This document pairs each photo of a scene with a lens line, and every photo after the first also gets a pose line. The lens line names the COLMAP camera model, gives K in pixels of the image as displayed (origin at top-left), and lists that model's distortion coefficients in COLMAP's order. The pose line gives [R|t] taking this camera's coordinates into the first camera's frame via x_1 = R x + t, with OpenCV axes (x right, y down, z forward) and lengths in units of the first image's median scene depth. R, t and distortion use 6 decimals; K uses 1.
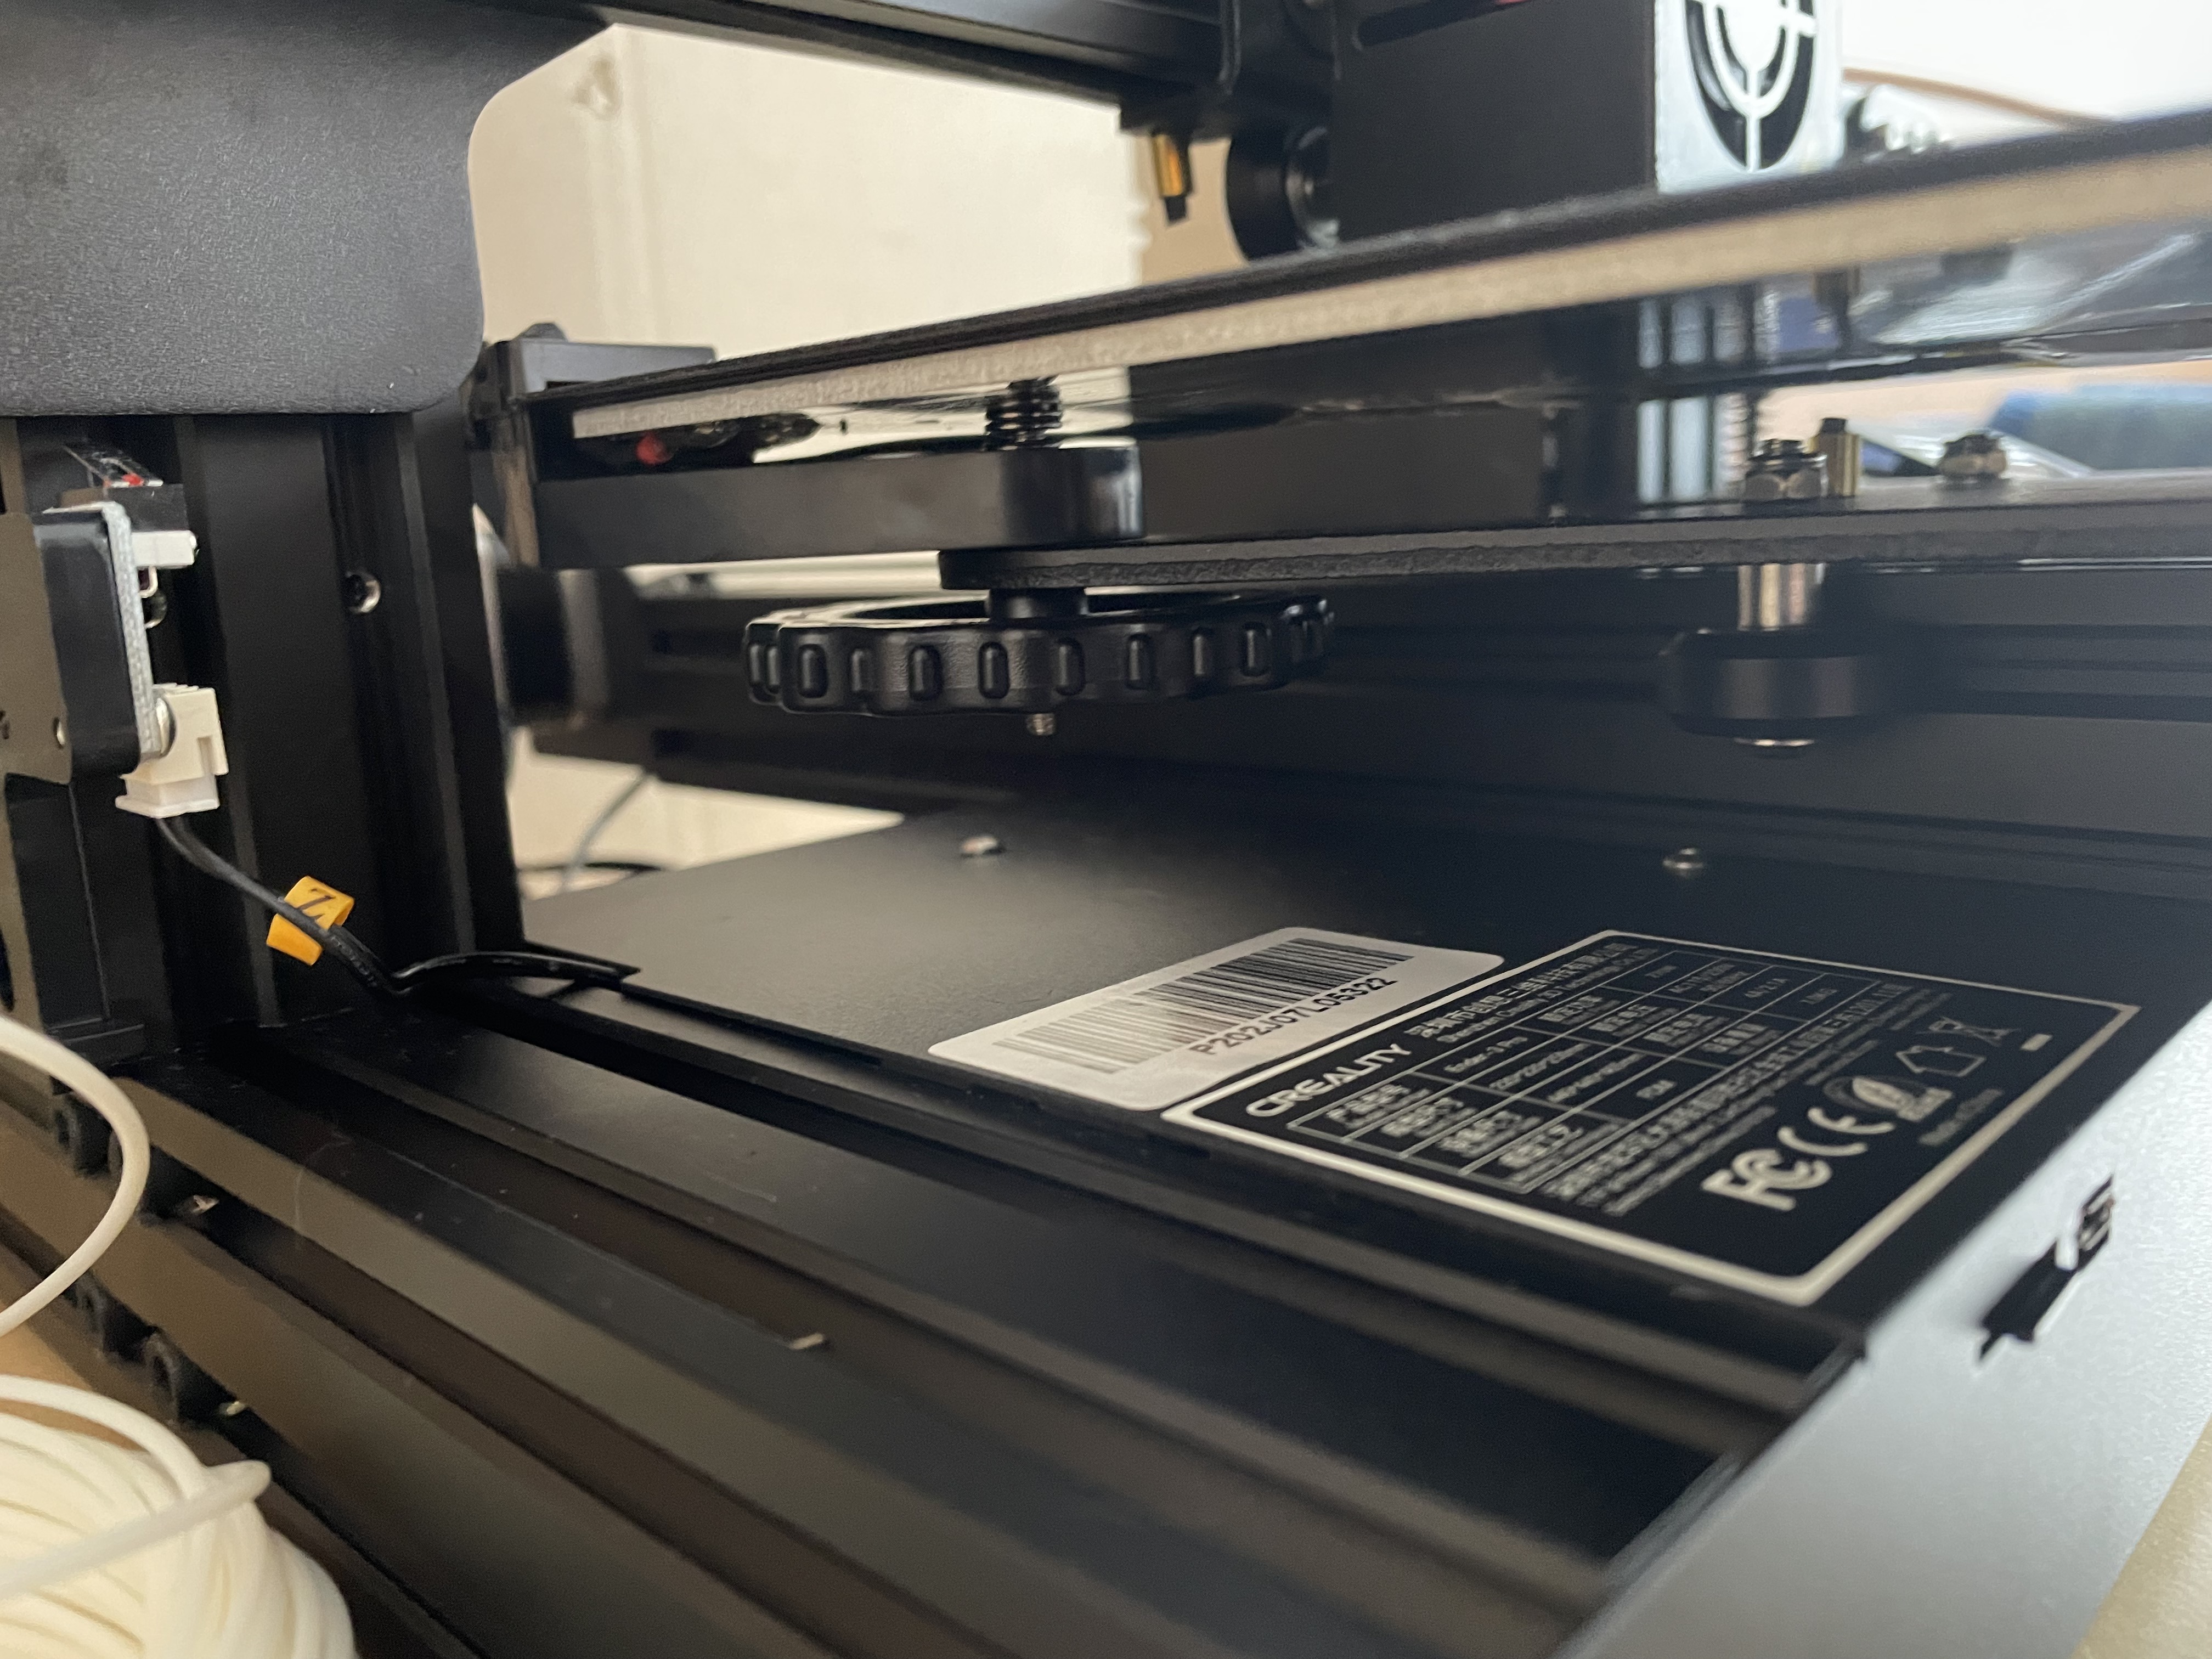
lens RADIAL K [[1707.8, 0, 1109.4], [0, 1707.8, 834.3], [0, 0, 1]] dist [0.050376, -0.093893]
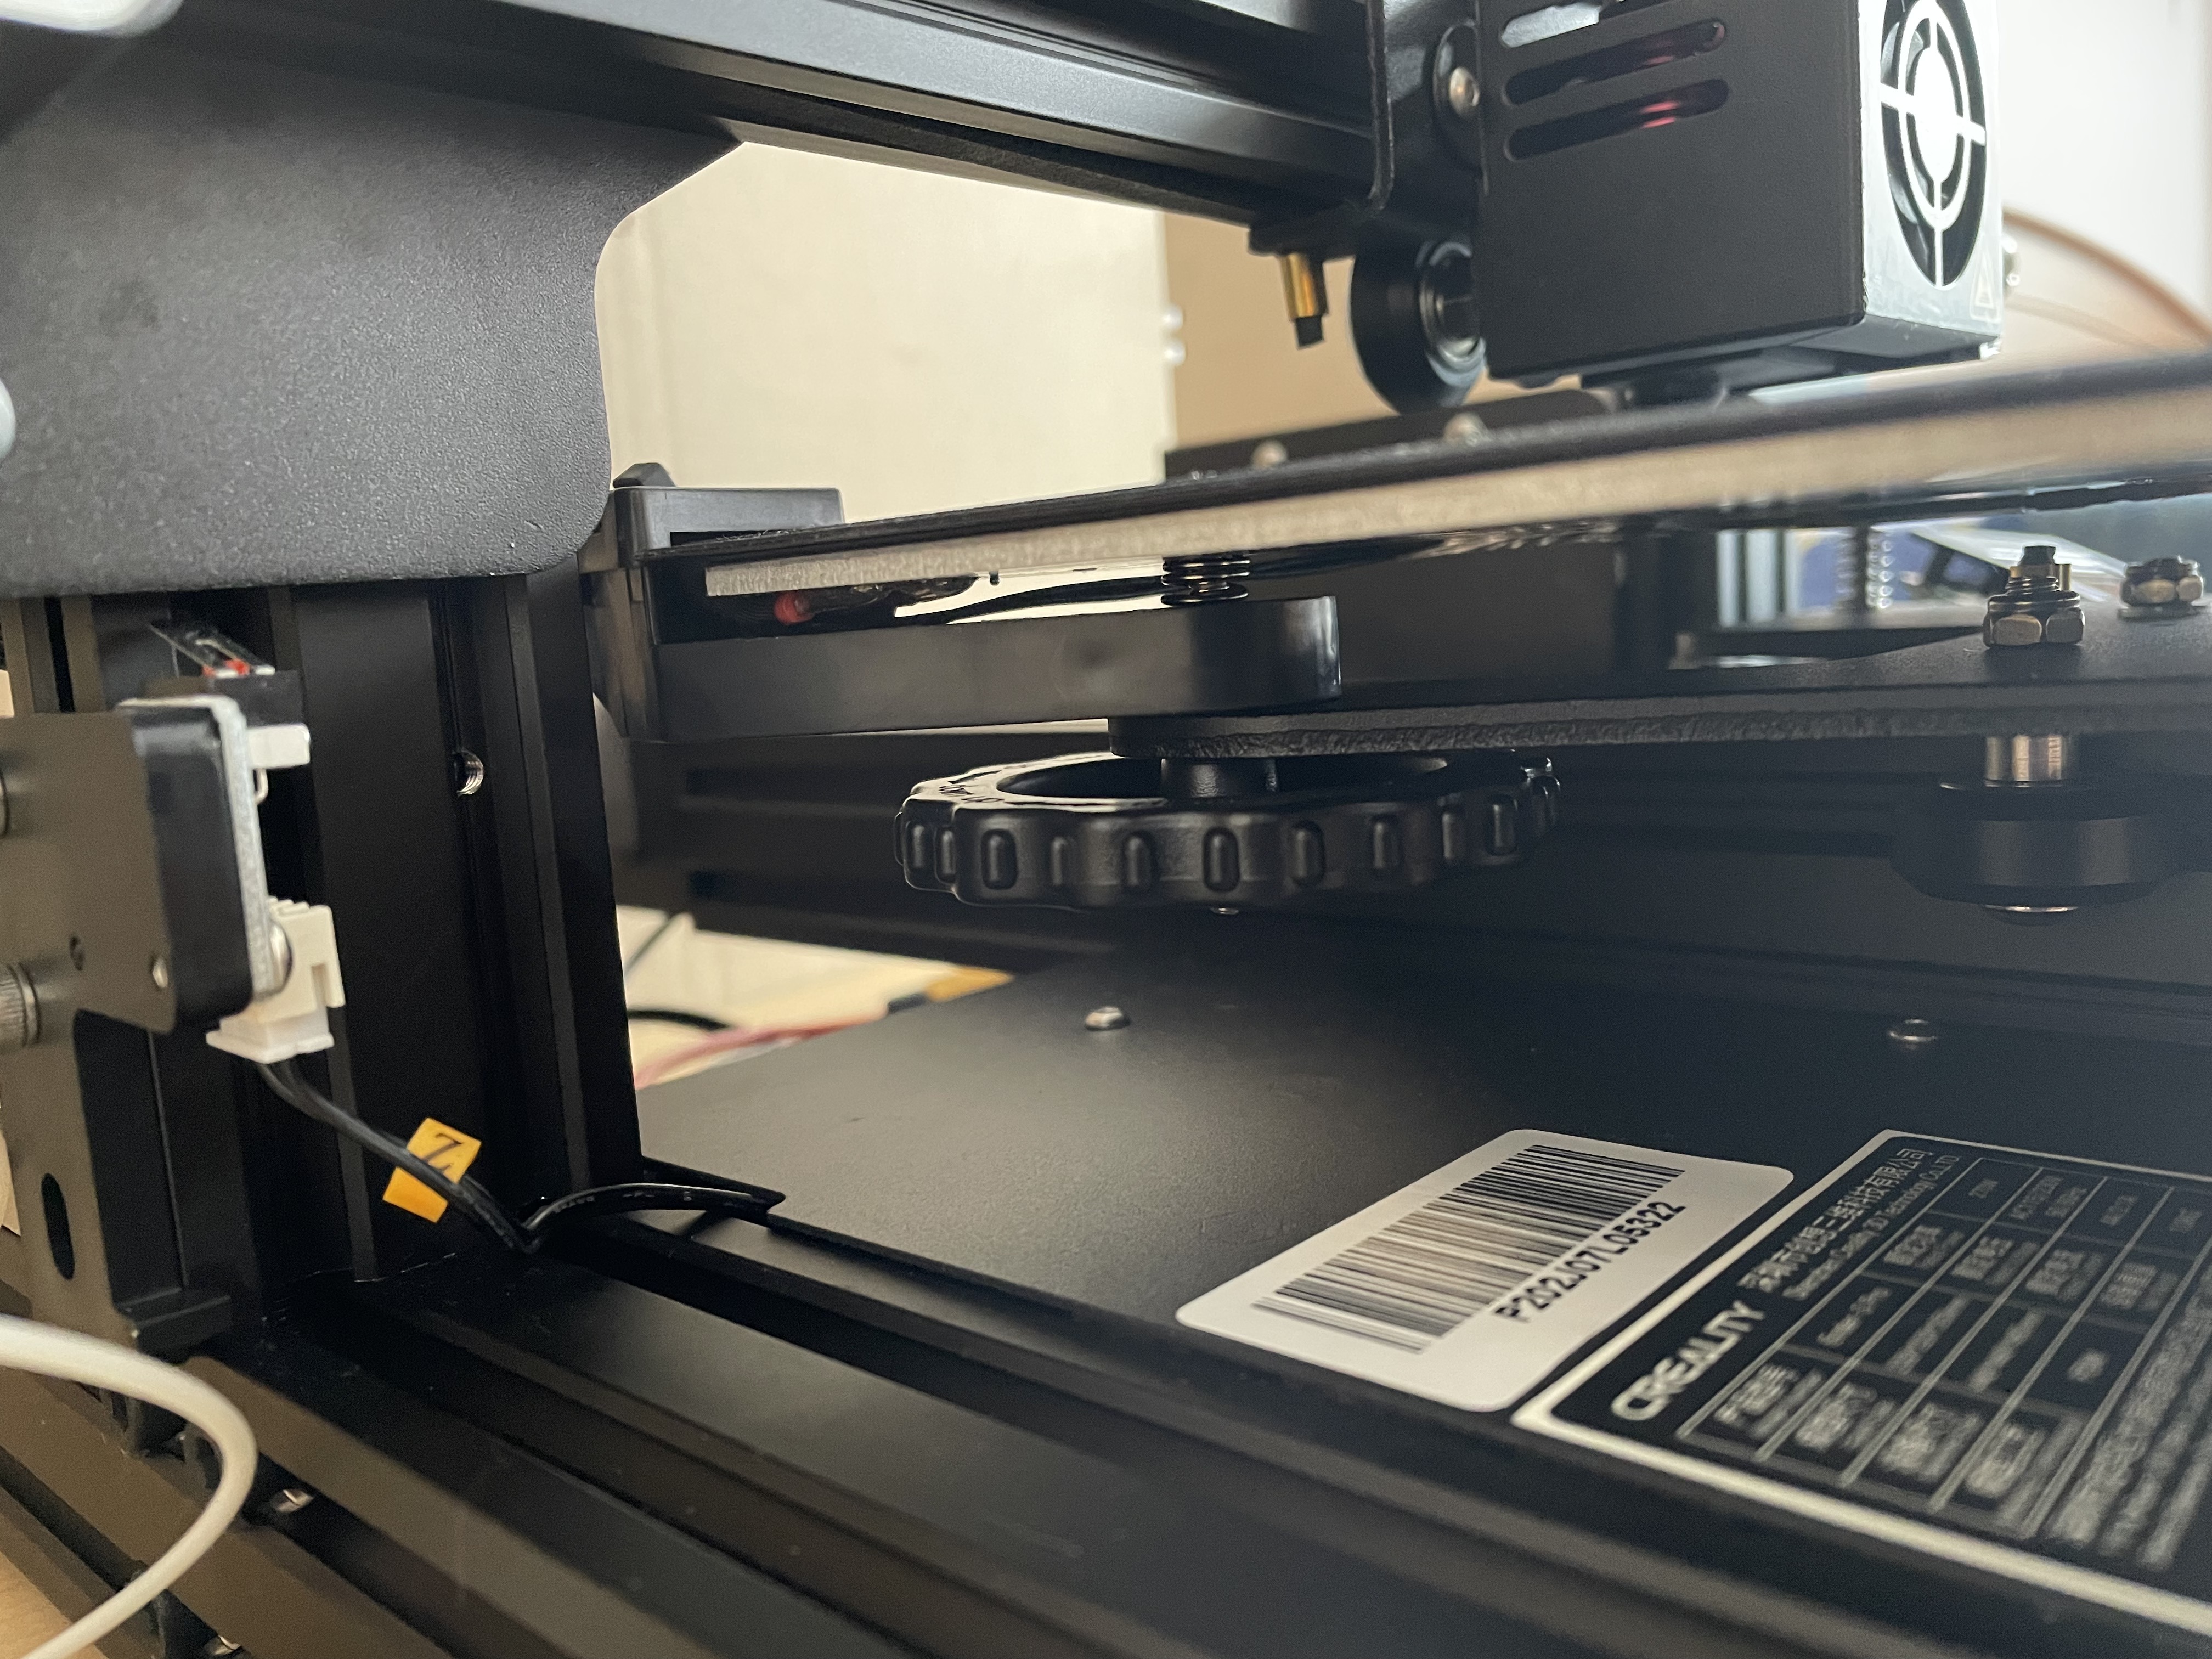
lens RADIAL K [[1707.8, 0, 1107.0], [0, 1707.8, 842.0], [0, 0, 1]] dist [0.050376, -0.093893]
pose [[0.999447, -0.018226, 0.027824, -0.146349], [0.019648, 0.998468, -0.051728, -0.059826], [-0.026839, 0.052246, 0.998274, 0.126945]]
